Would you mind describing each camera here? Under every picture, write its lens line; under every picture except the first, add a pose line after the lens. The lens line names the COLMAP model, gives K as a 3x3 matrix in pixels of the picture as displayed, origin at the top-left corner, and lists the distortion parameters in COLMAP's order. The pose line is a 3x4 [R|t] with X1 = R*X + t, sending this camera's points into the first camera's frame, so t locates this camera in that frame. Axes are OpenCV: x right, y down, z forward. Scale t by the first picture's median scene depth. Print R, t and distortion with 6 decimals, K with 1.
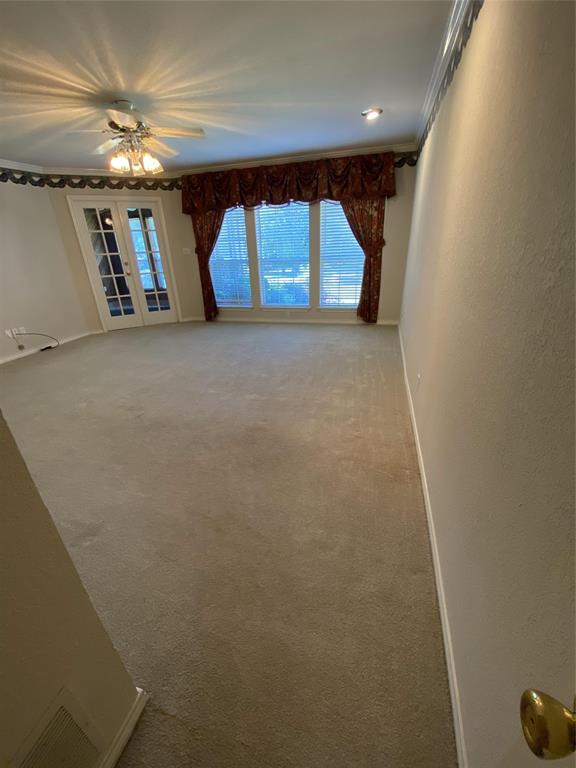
lens RADIAL K [[316.0, 0, 285.9], [0, 316.0, 381.8], [0, 0, 1]] dist [0.028830, -0.024368]
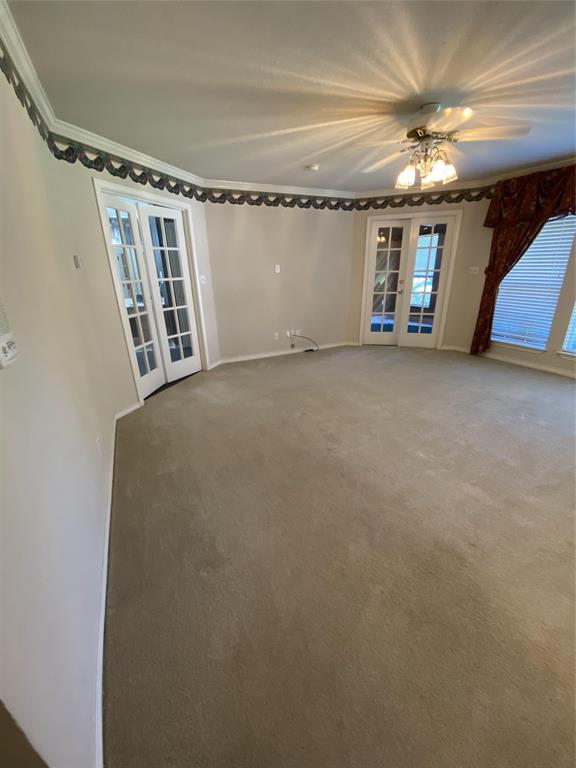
lens RADIAL K [[316.0, 0, 285.9], [0, 316.0, 381.8], [0, 0, 1]] dist [0.028830, -0.024368]
pose [[0.674054, 0.271961, -0.686796, 0.013842], [-0.299034, 0.950630, 0.082949, -0.057700], [0.675448, 0.149464, 0.722102, 0.110216]]
